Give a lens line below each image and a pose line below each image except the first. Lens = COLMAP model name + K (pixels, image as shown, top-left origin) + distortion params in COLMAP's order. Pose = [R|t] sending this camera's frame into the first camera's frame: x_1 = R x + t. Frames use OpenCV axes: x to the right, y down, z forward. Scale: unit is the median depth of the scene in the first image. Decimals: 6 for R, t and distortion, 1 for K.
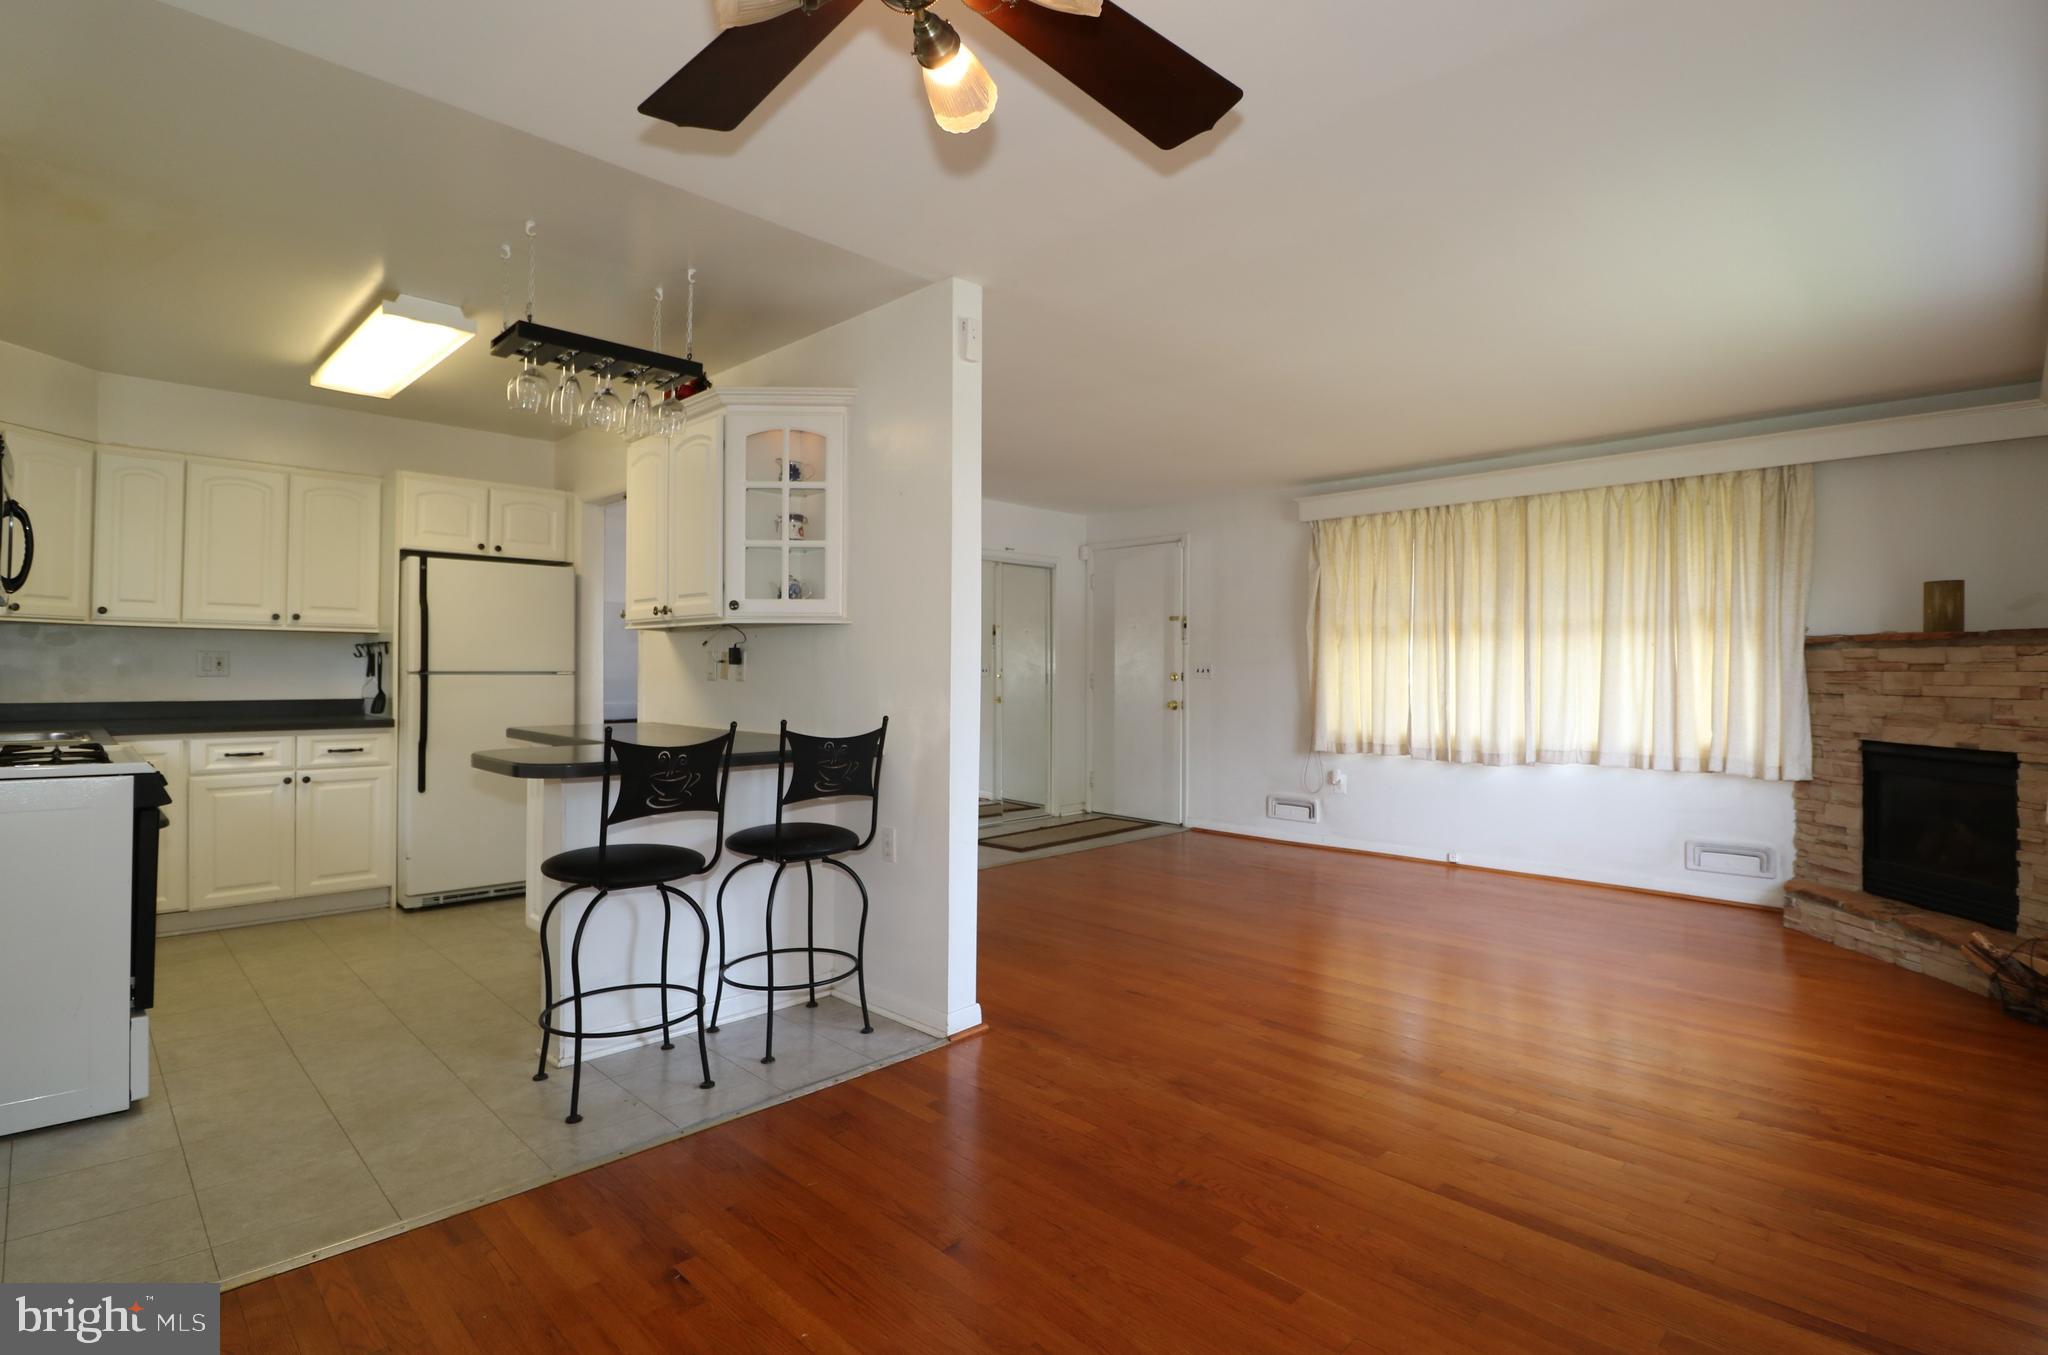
lens RADIAL K [[975.0, 0, 1077.5], [0, 975.0, 655.2], [0, 0, 1]] dist [-0.023203, -0.002914]
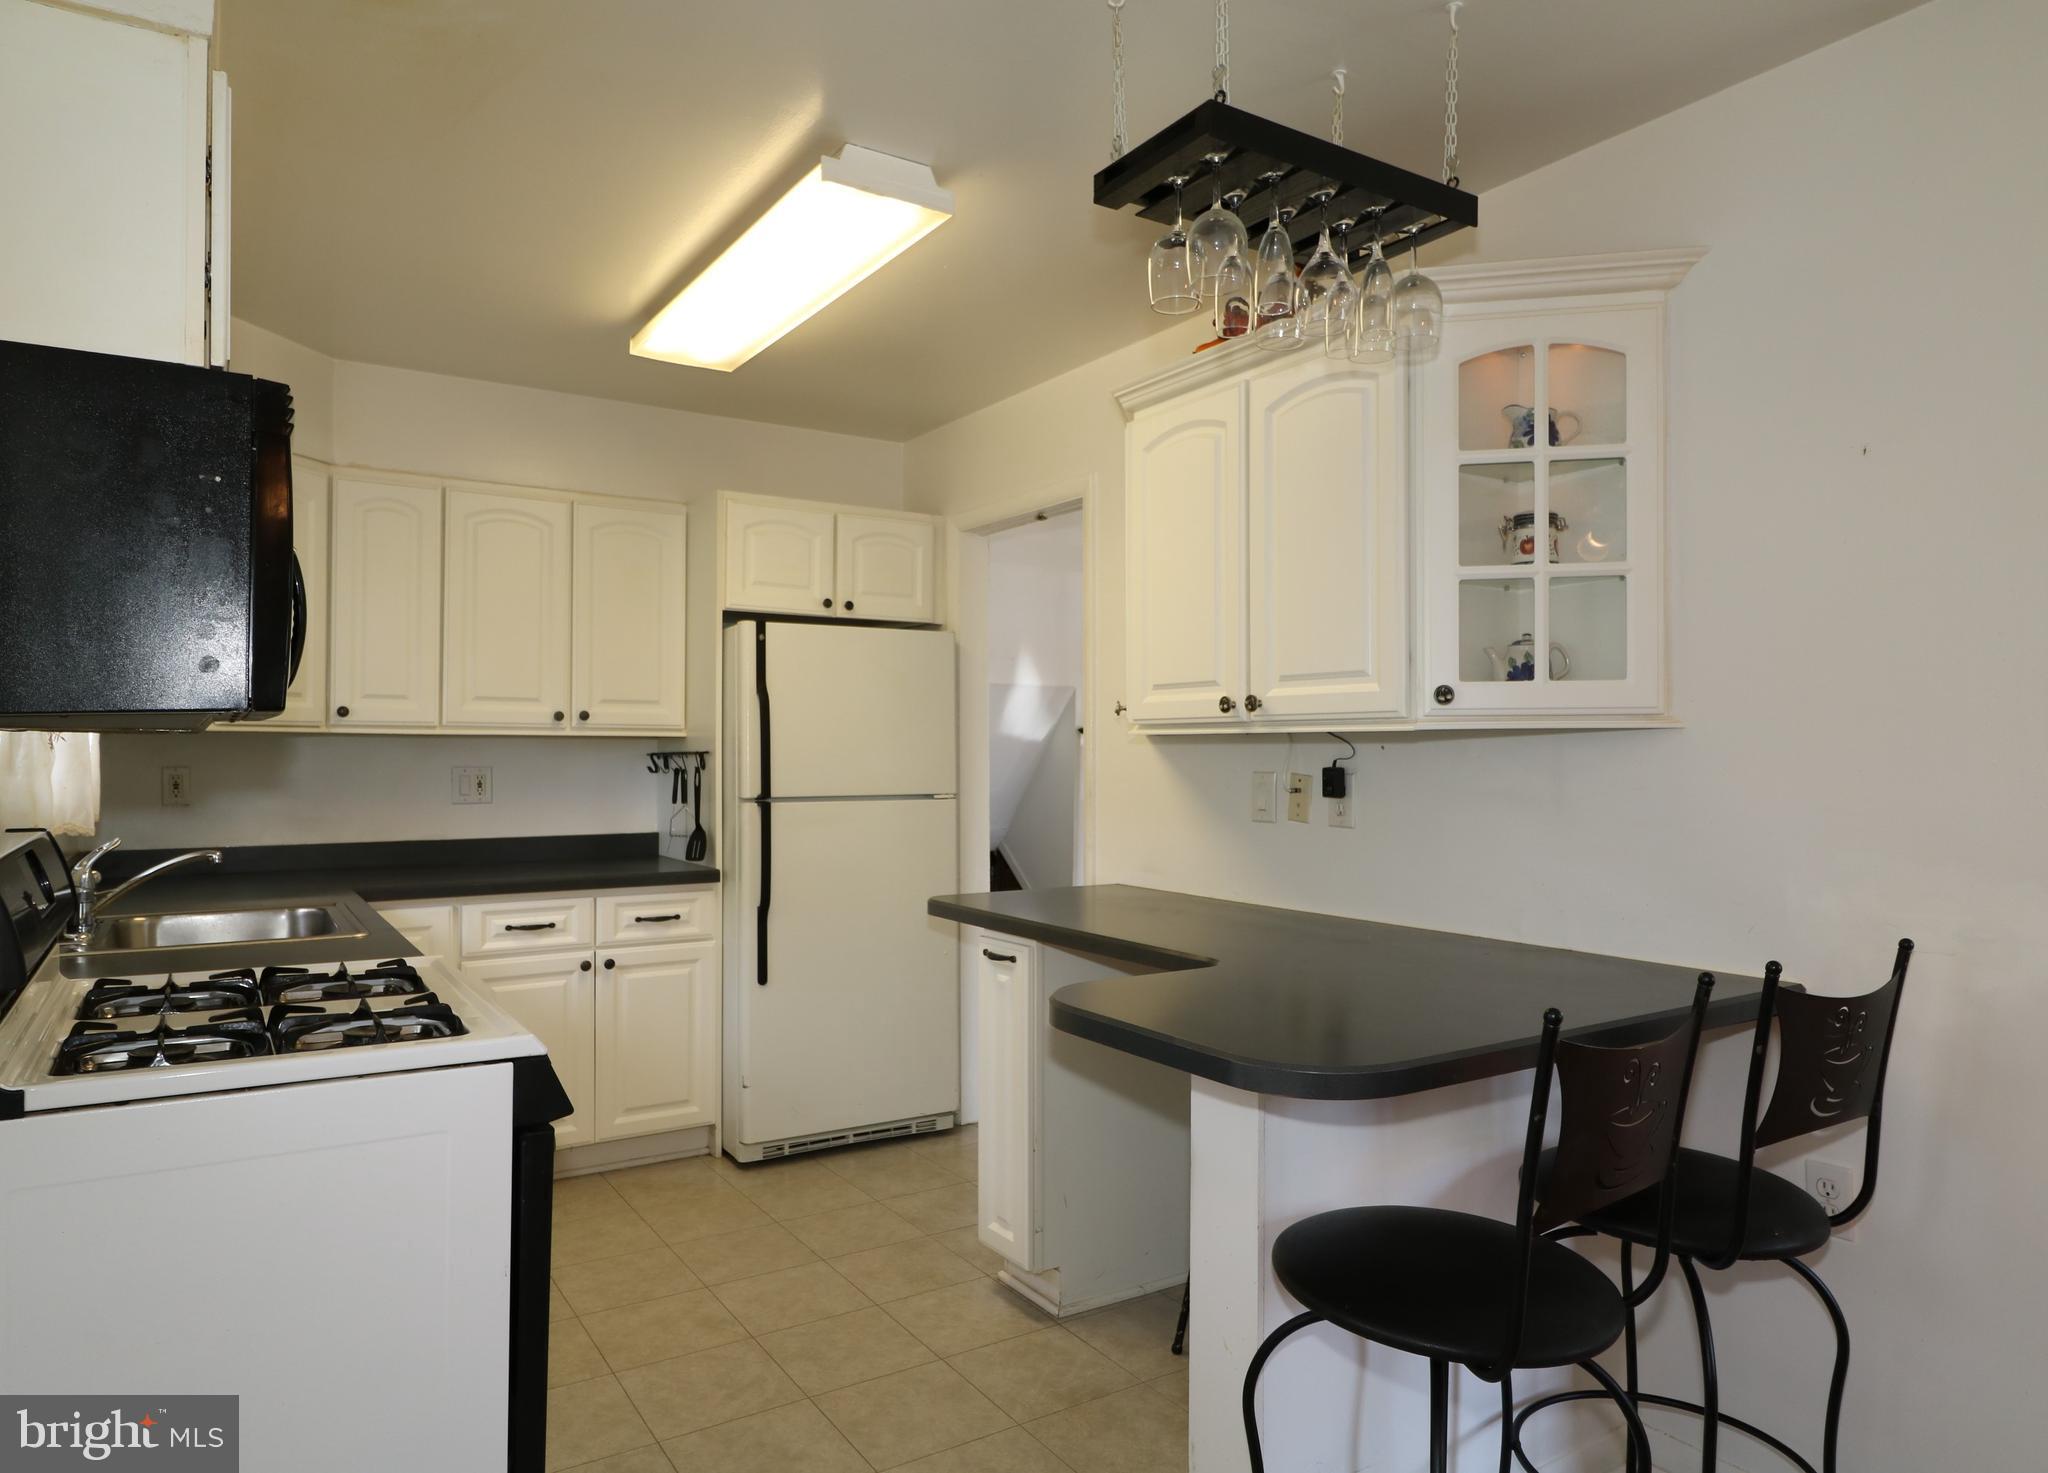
lens RADIAL K [[1271.0, 0, 1024.7], [0, 1271.0, 735.9], [0, 0, 1]] dist [-0.005090, 0.000617]
pose [[0.967355, -0.008029, -0.253298, -0.293741], [0.008032, 0.999967, -0.001020, -0.022722], [0.253298, -0.001048, 0.967388, 0.219250]]
